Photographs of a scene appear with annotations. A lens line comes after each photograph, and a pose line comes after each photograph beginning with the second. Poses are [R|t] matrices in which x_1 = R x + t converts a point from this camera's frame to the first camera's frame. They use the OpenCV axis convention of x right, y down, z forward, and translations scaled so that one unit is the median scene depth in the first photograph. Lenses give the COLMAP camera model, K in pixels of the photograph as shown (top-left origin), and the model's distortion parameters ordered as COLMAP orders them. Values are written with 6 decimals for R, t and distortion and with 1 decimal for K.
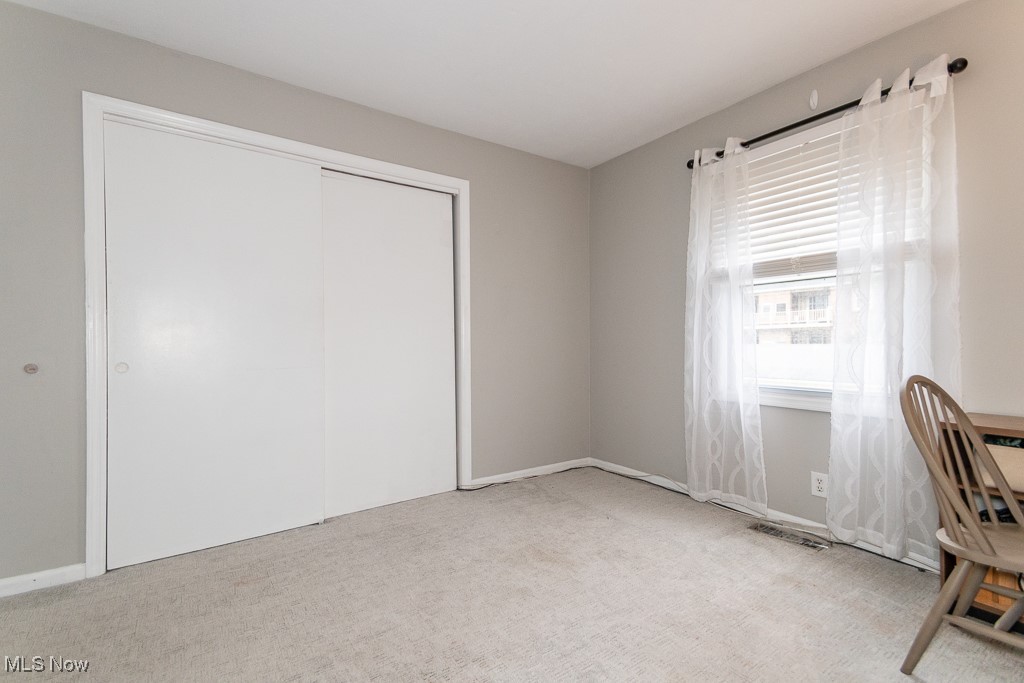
lens RADIAL K [[461.0, 0, 507.1], [0, 461.0, 344.3], [0, 0, 1]] dist [0.067929, -0.035776]
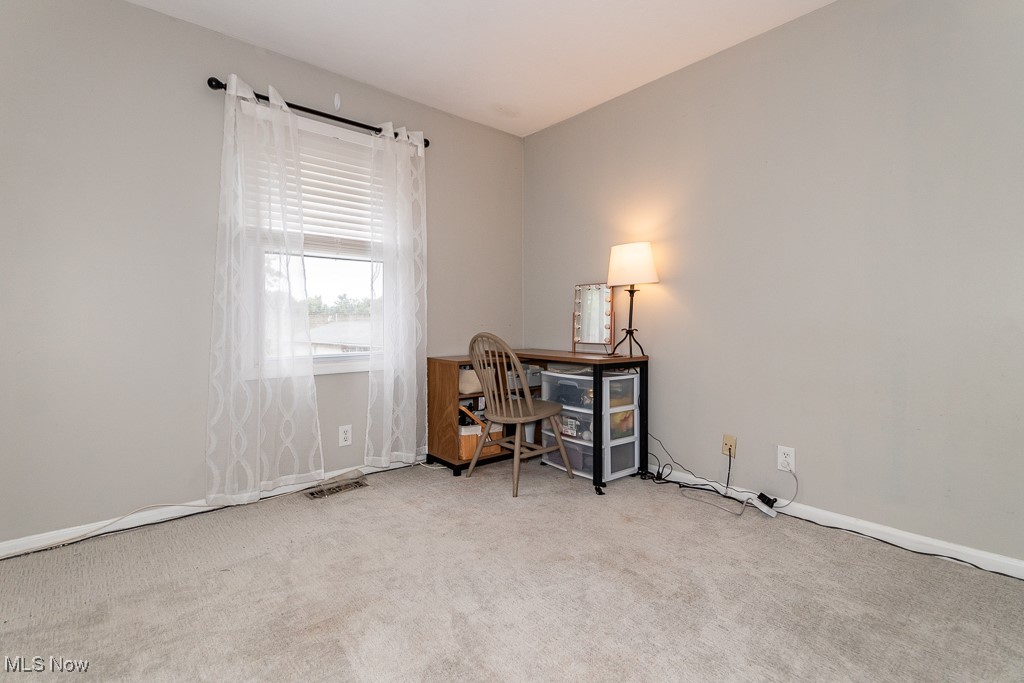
lens RADIAL K [[486.8, 0, 500.3], [0, 486.8, 329.0], [0, 0, 1]] dist [0.078610, -0.026502]
pose [[-0.104195, -0.009183, 0.994514, -0.587355], [0.009084, 0.999907, 0.010185, 0.023419], [-0.994515, 0.010095, -0.104102, 0.735983]]
